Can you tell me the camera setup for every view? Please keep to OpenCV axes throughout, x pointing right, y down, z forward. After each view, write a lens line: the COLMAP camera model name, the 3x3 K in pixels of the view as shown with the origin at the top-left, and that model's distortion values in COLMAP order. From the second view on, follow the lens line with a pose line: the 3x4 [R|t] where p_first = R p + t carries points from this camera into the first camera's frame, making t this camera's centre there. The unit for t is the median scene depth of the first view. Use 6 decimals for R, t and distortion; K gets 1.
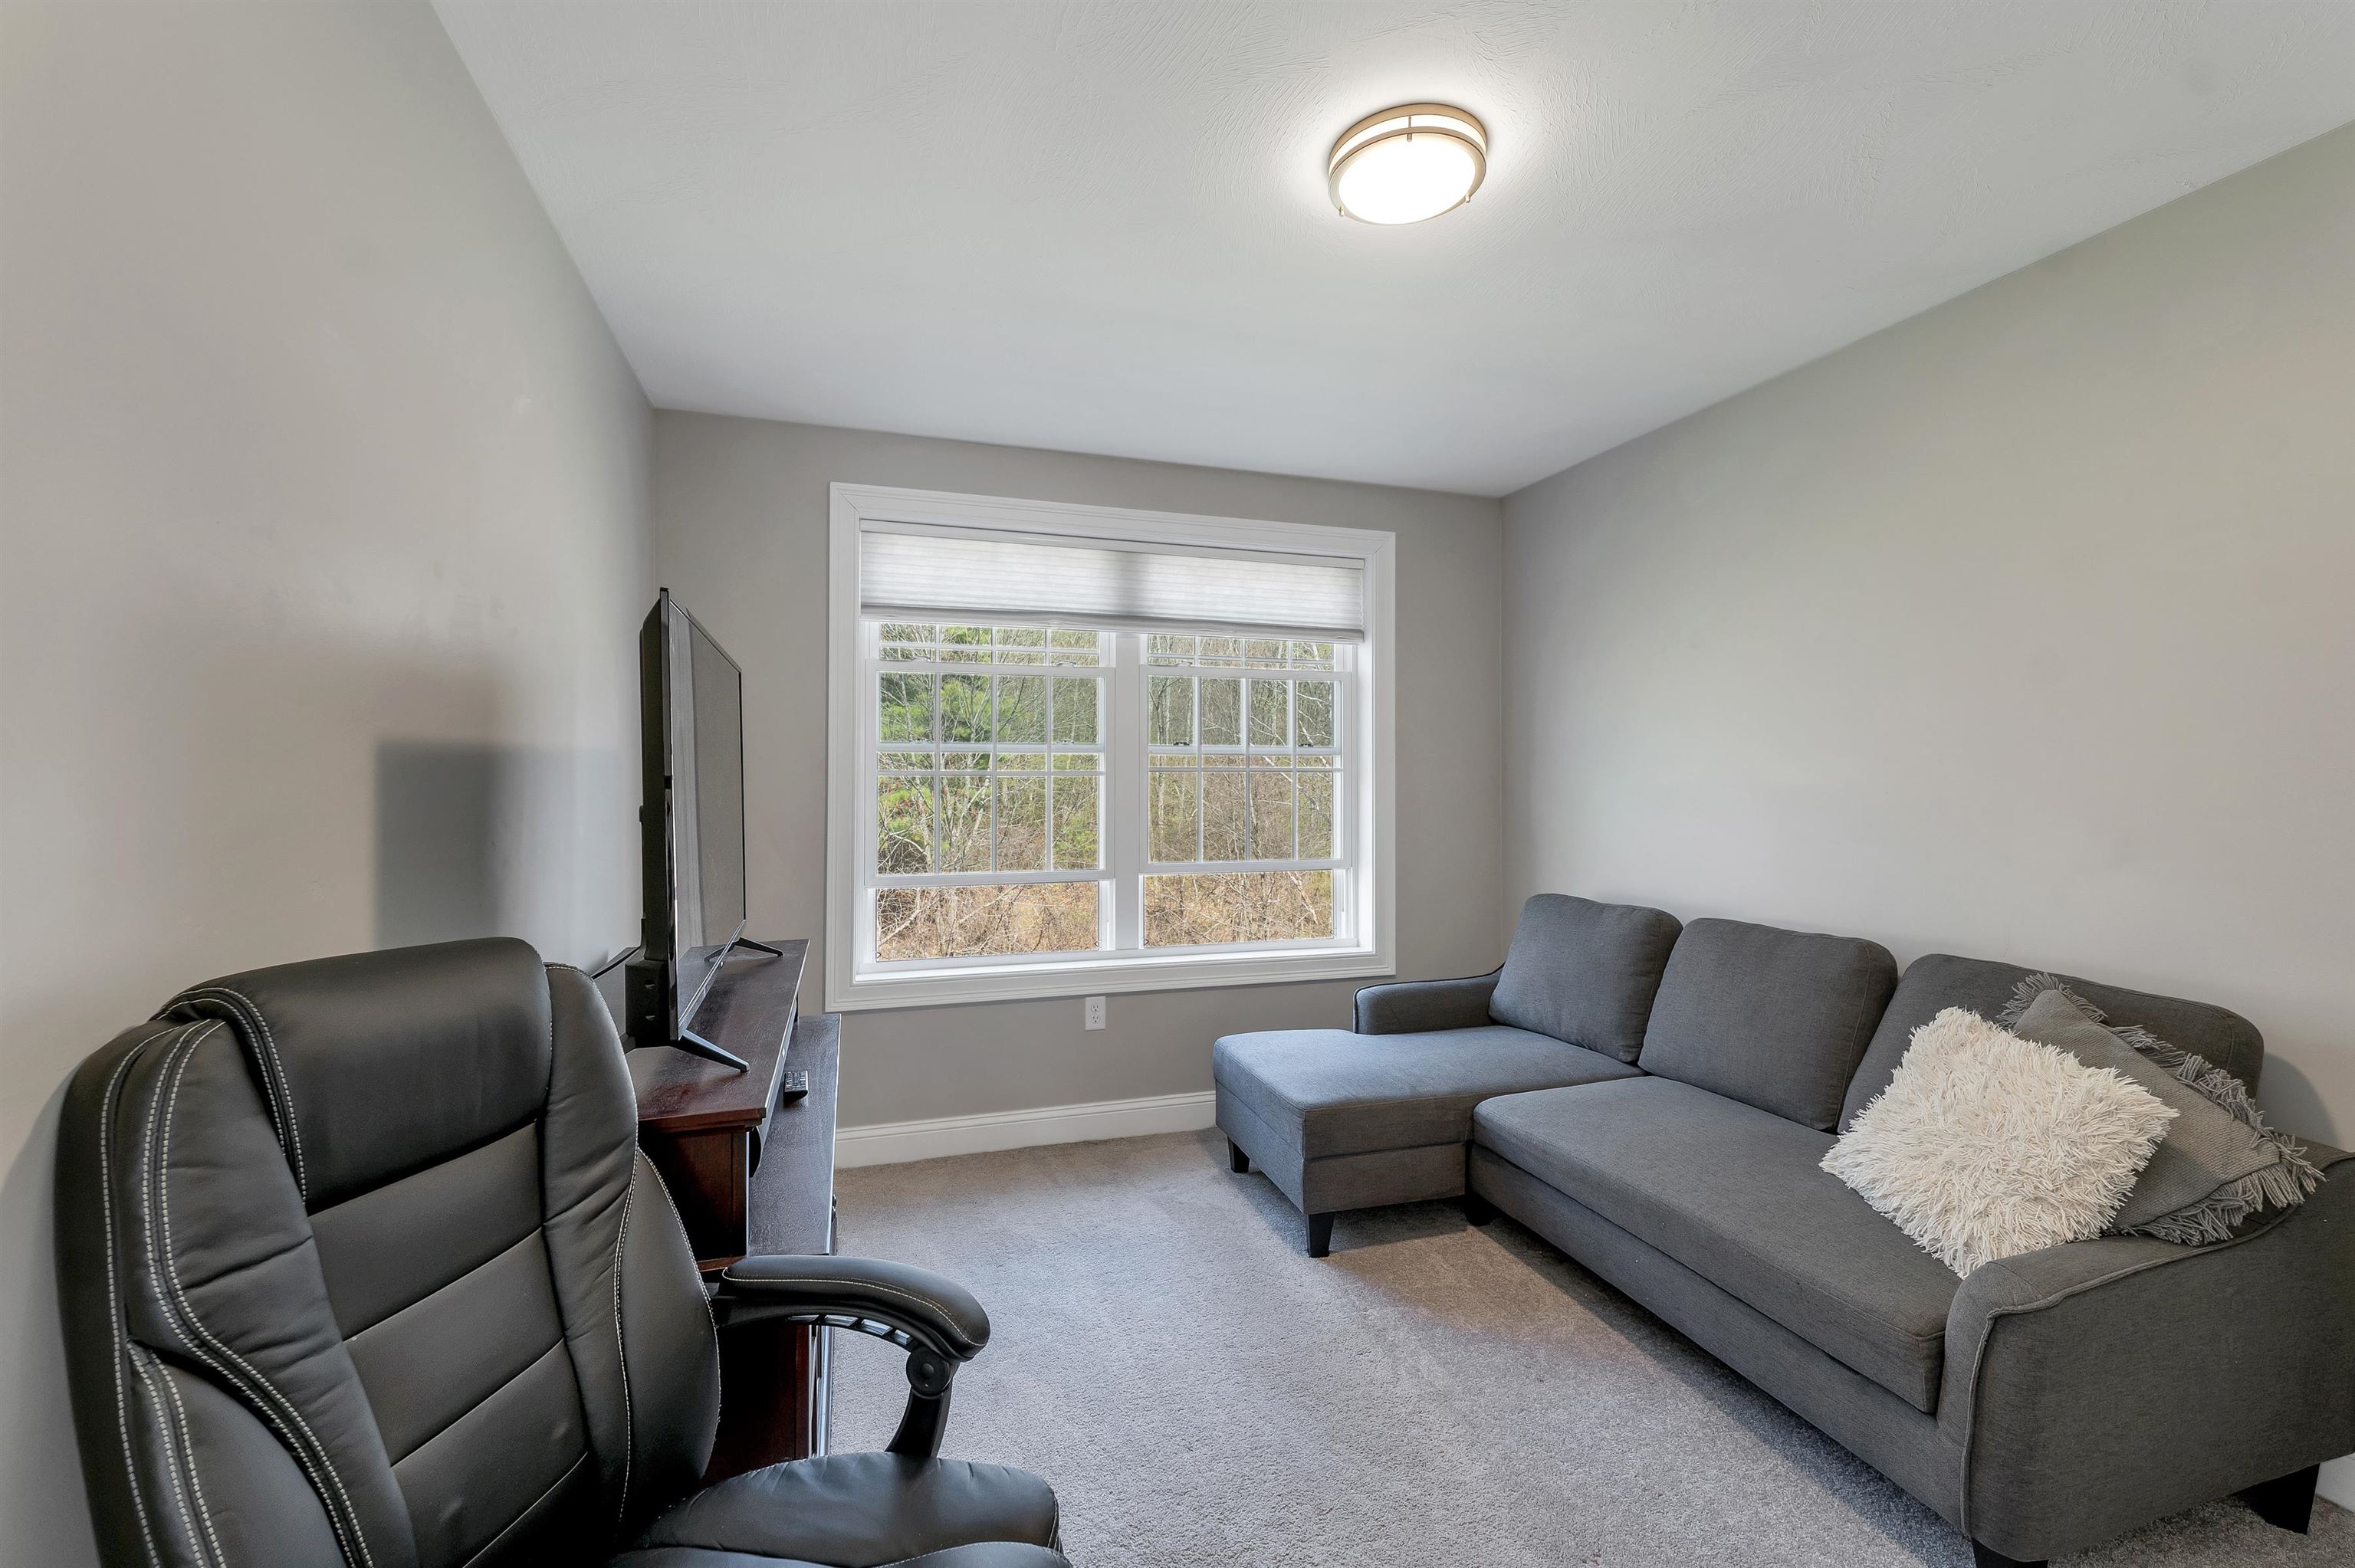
lens RADIAL K [[988.8, 0, 1161.2], [0, 988.8, 795.4], [0, 0, 1]] dist [0.000857, -0.000010]
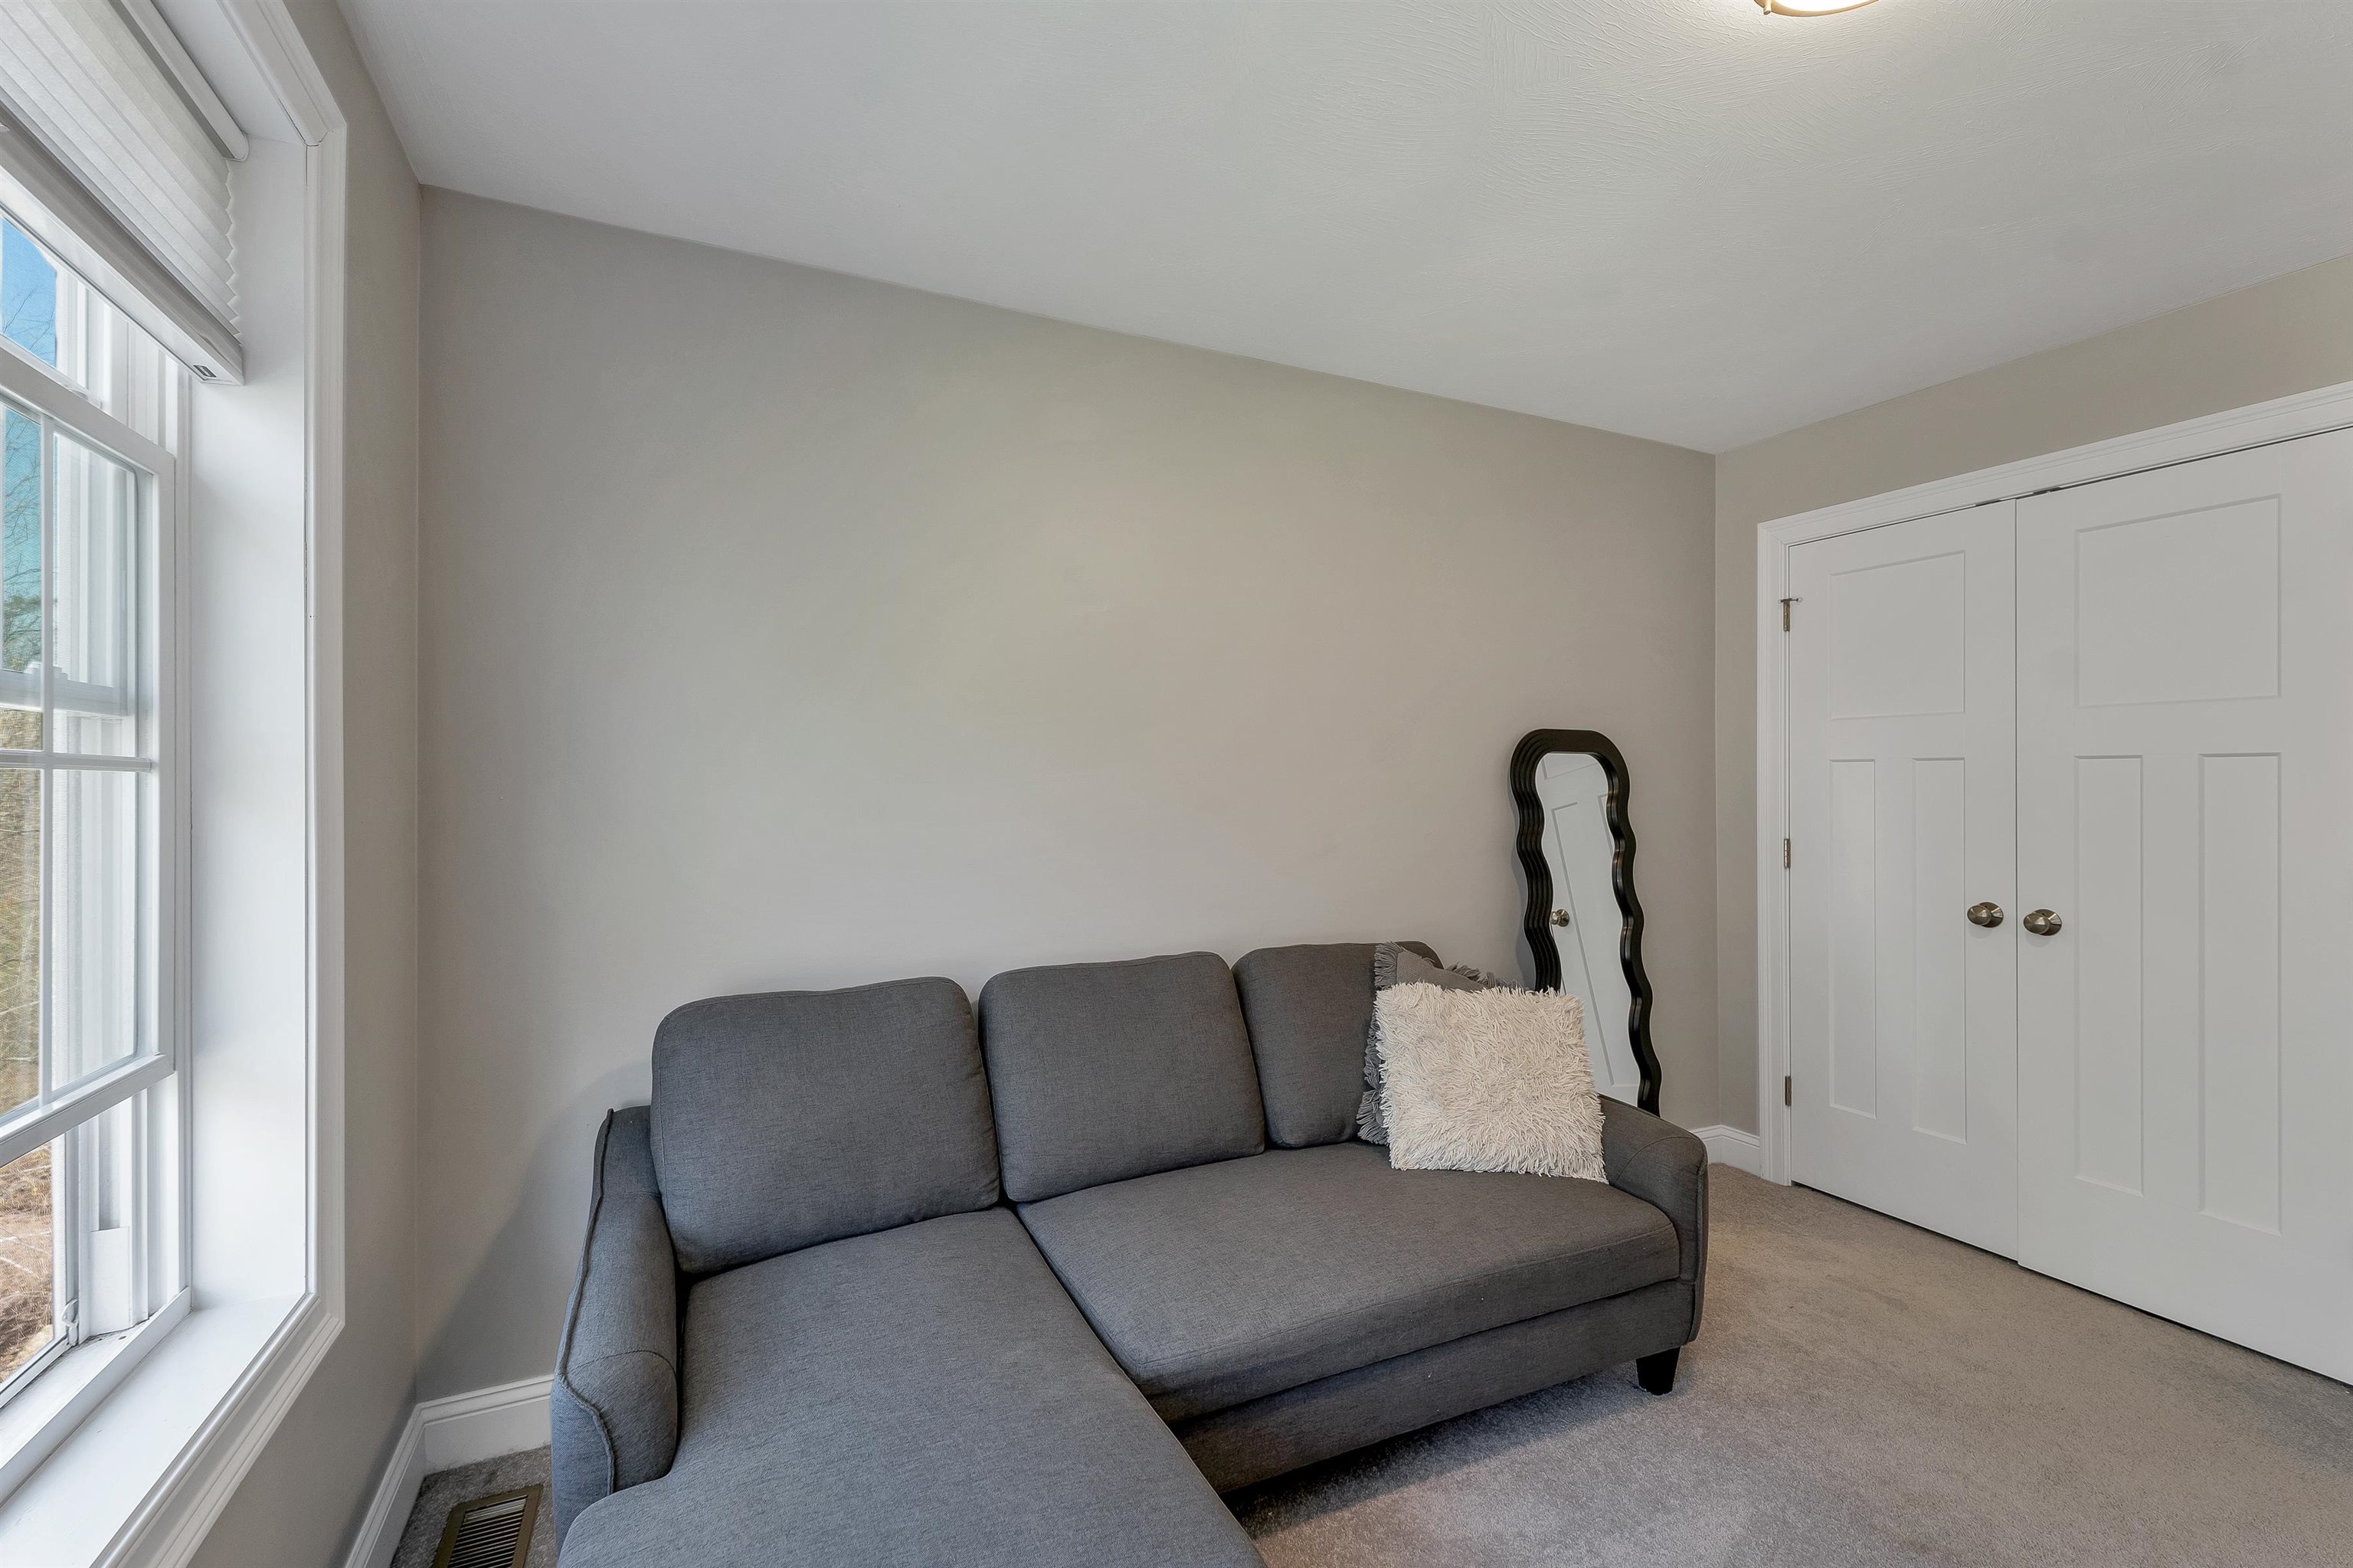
lens RADIAL K [[988.1, 0, 1160.2], [0, 988.1, 795.4], [0, 0, 1]] dist [0.000857, -0.000010]
pose [[-0.140772, 0.015474, 0.989921, -0.334779], [0.014179, 0.999807, -0.013612, 0.002758], [-0.989941, 0.012120, -0.140964, 1.495868]]
